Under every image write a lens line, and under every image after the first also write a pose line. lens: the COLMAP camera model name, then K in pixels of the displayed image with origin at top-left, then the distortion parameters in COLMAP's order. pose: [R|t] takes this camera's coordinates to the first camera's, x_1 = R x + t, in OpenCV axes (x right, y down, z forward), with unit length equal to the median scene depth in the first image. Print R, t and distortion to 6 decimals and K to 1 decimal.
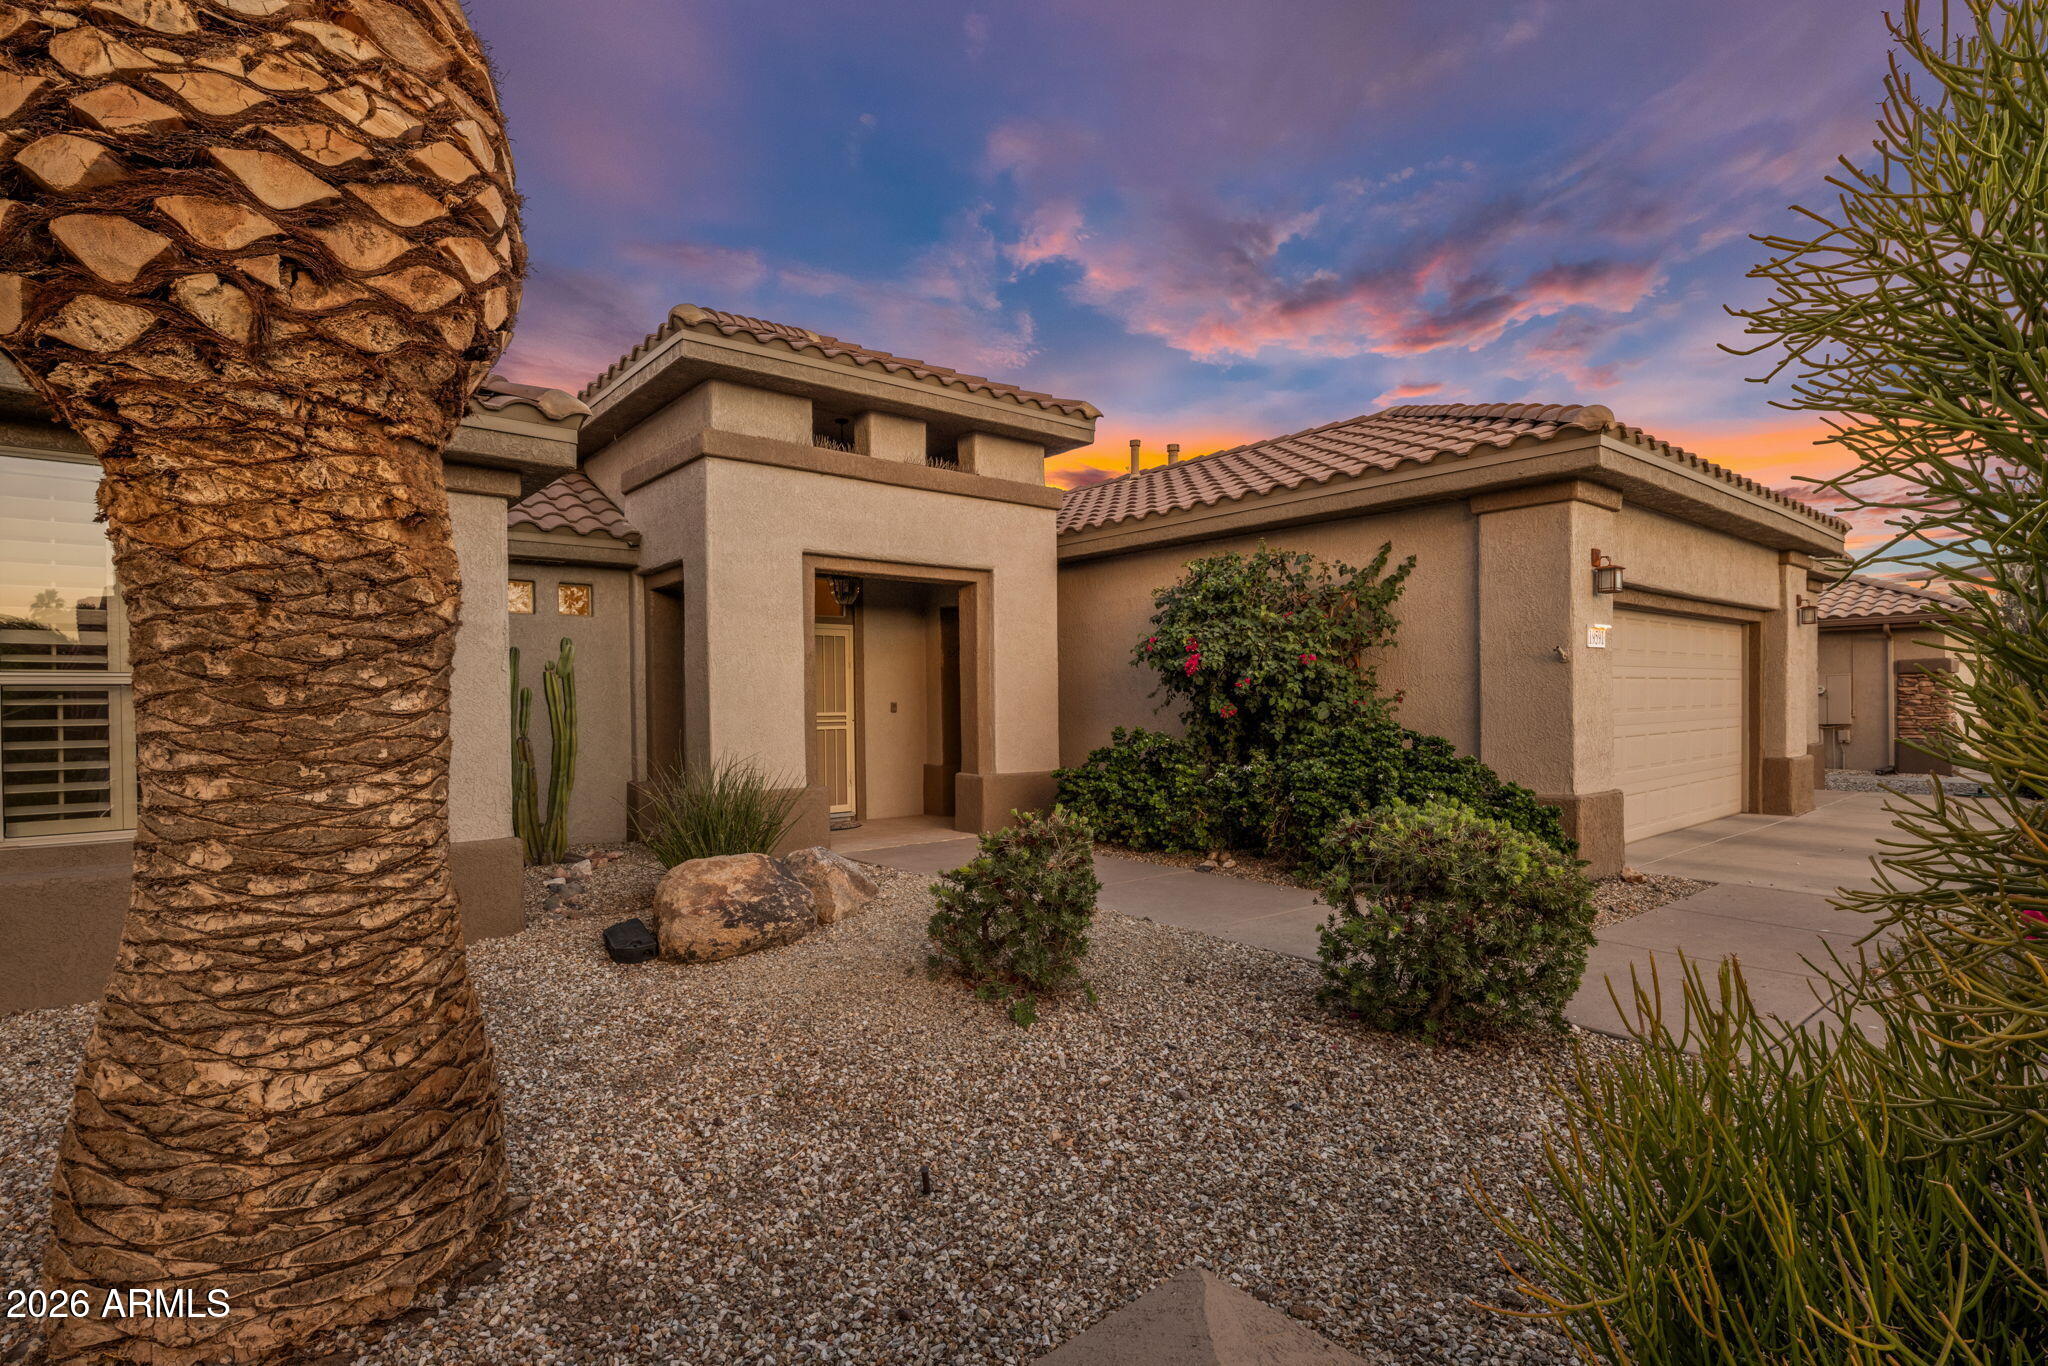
lens RADIAL K [[999.6, 0, 1037.4], [0, 999.6, 707.3], [0, 0, 1]] dist [0.000261, -0.001581]
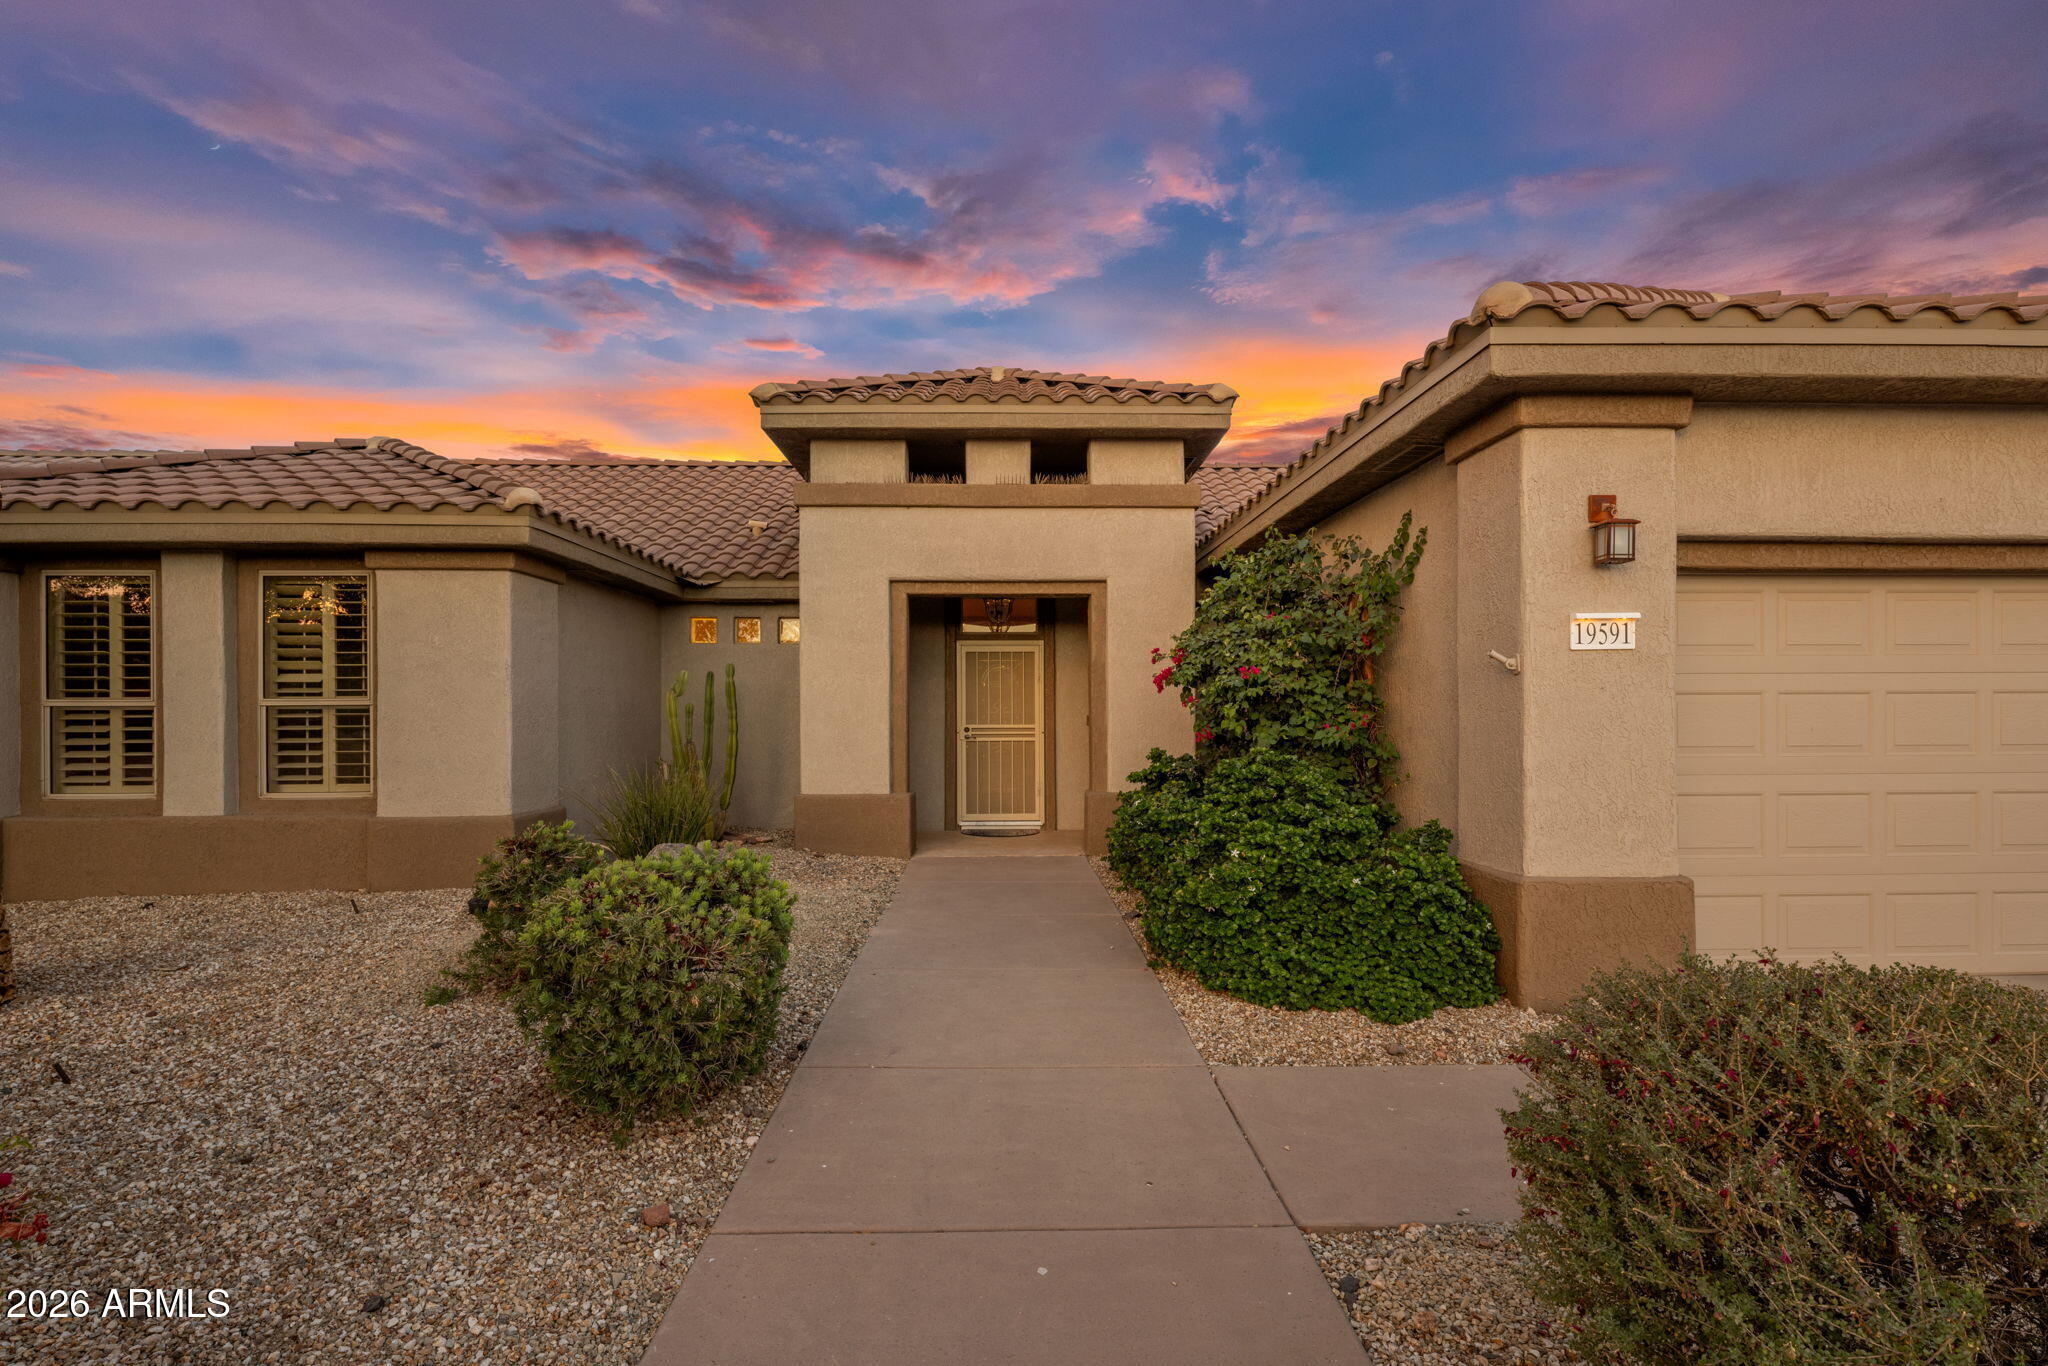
lens RADIAL K [[999.6, 0, 1037.4], [0, 999.6, 707.3], [0, 0, 1]] dist [0.000261, -0.001581]
pose [[0.782816, 0.007058, -0.622214, 0.608869], [-0.009275, 0.999957, -0.000326, -0.017199], [0.622185, 0.006027, 0.782847, 0.249996]]
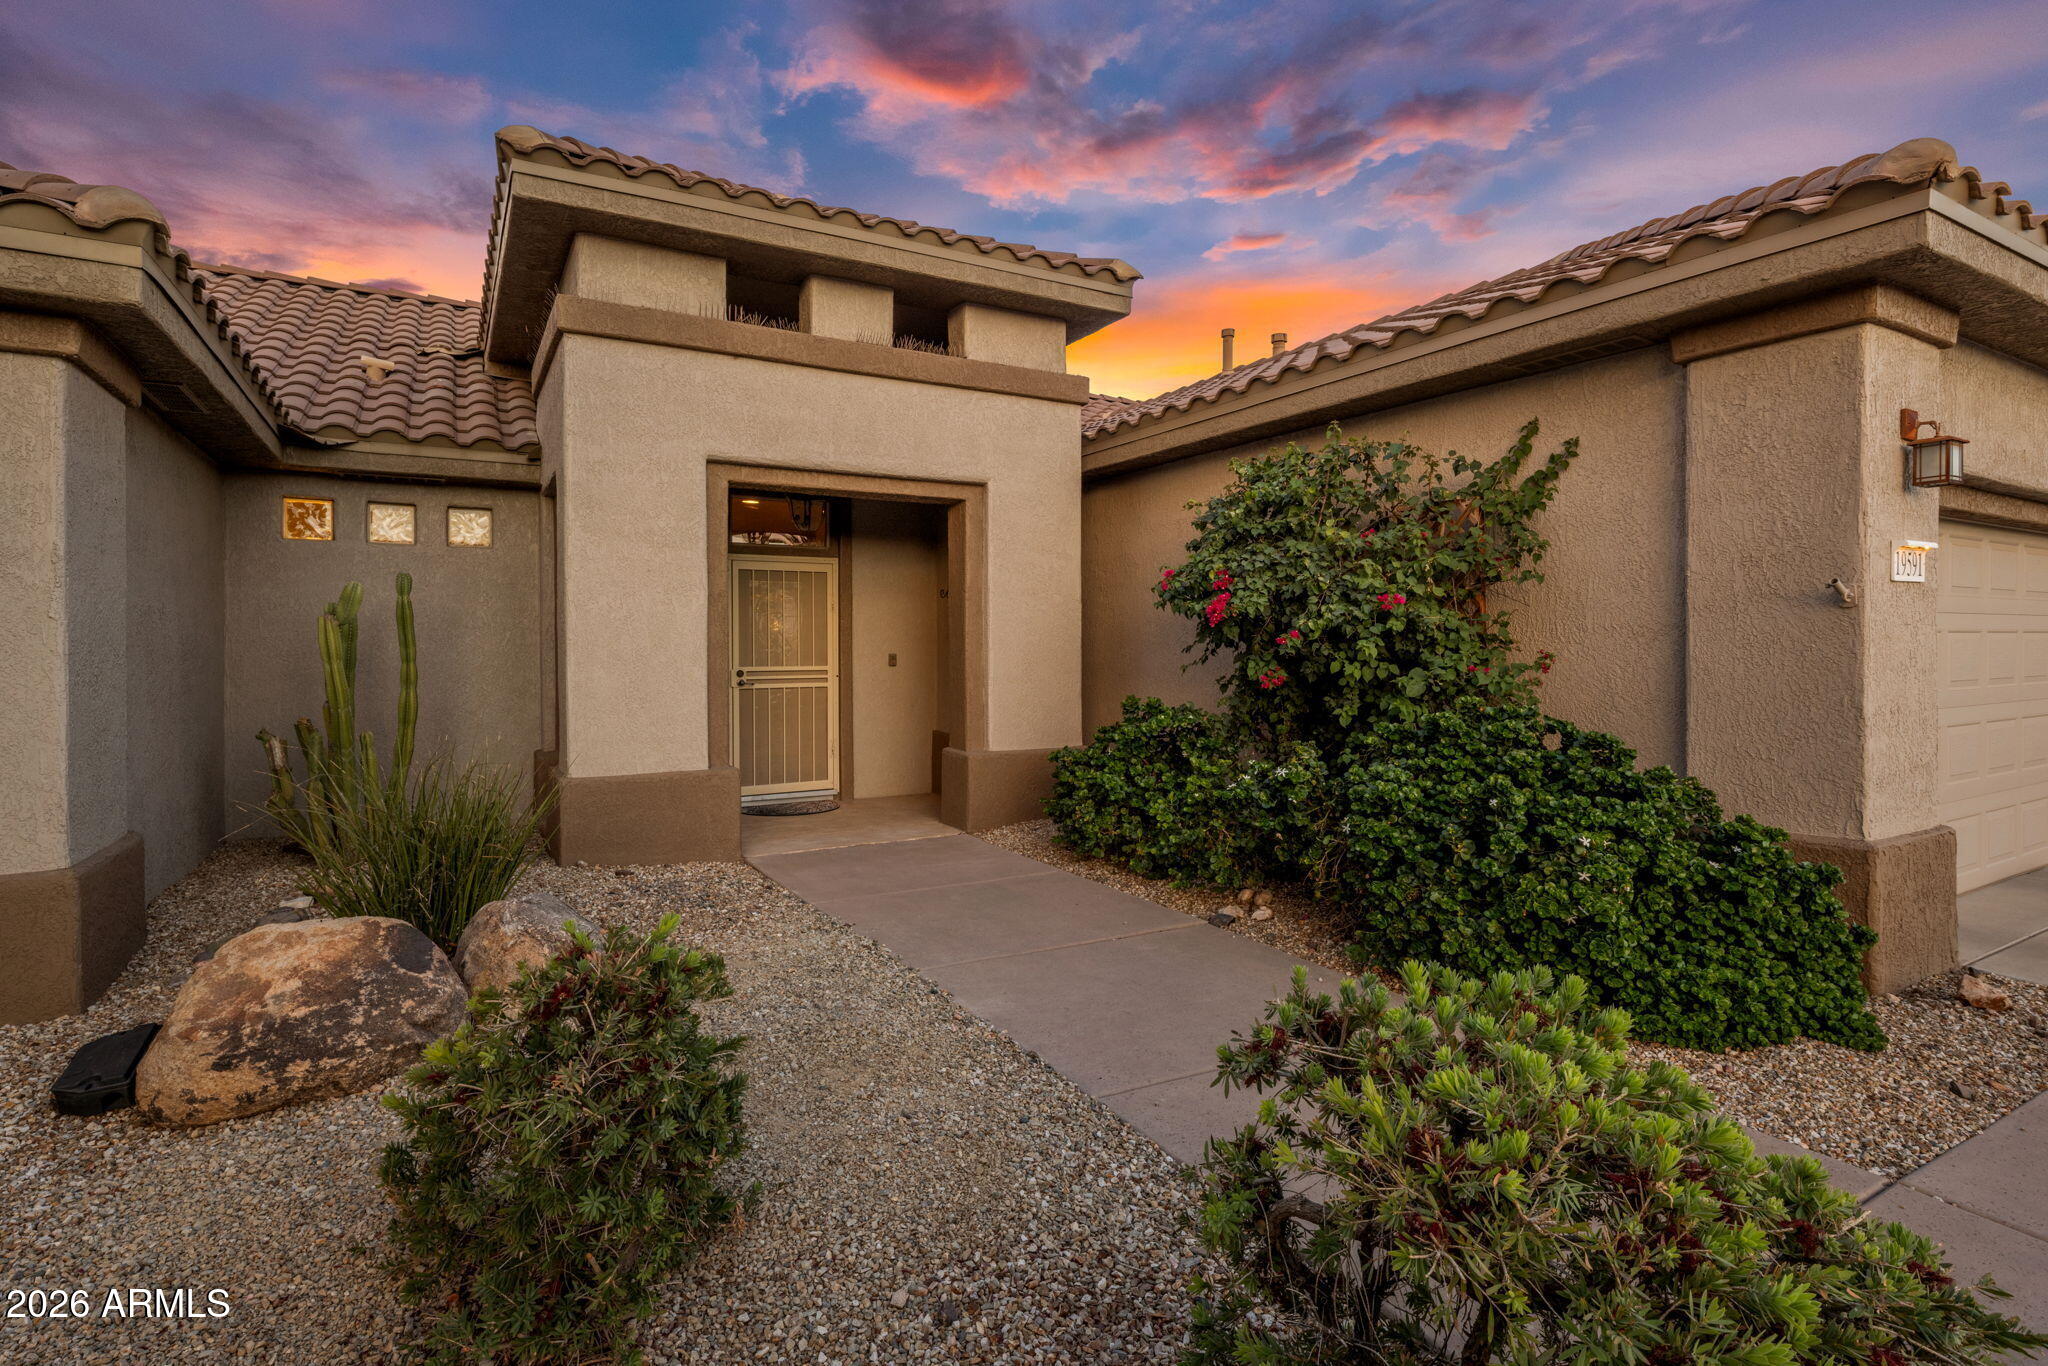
lens RADIAL K [[1001.5, 0, 1024.5], [0, 1001.5, 645.7], [0, 0, 1]] dist [0.000382, -0.002181]
pose [[0.983776, 0.009201, -0.179164, 0.146781], [-0.009593, 0.999953, -0.001318, -0.015801], [0.179144, 0.003015, 0.983818, 0.309568]]
